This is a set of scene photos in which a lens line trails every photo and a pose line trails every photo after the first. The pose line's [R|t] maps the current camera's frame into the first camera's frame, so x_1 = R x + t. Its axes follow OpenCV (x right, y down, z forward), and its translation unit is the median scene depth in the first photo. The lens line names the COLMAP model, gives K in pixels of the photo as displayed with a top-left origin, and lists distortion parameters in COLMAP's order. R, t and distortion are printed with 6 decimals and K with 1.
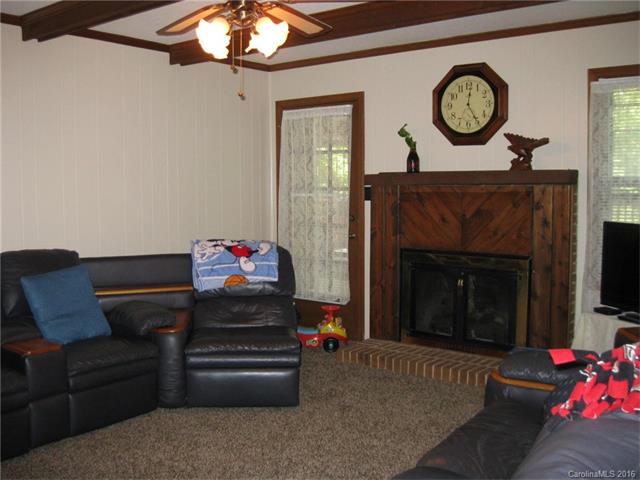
lens RADIAL K [[673.2, 0, 320.0], [0, 673.2, 240.0], [0, 0, 1]] dist [-0.137899, -0.003650]
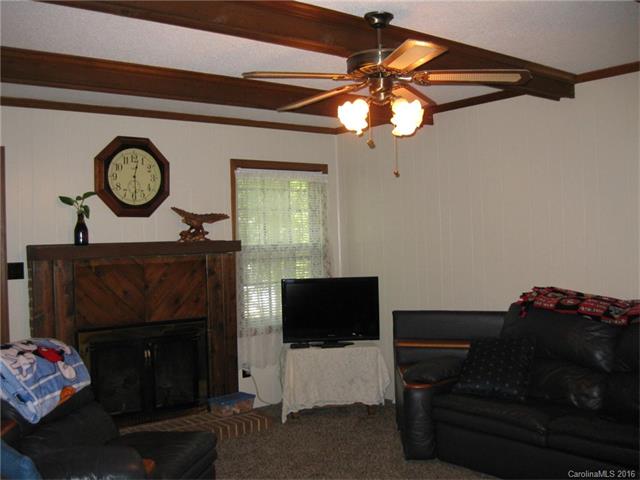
lens RADIAL K [[649.5, 0, 320.0], [0, 649.5, 240.0], [0, 0, 1]] dist [-0.101953, -0.000055]
pose [[0.232836, -0.000487, 0.972516, -0.667558], [0.102116, 0.994484, -0.023950, -0.056026], [-0.967140, 0.104886, 0.231602, 0.511674]]
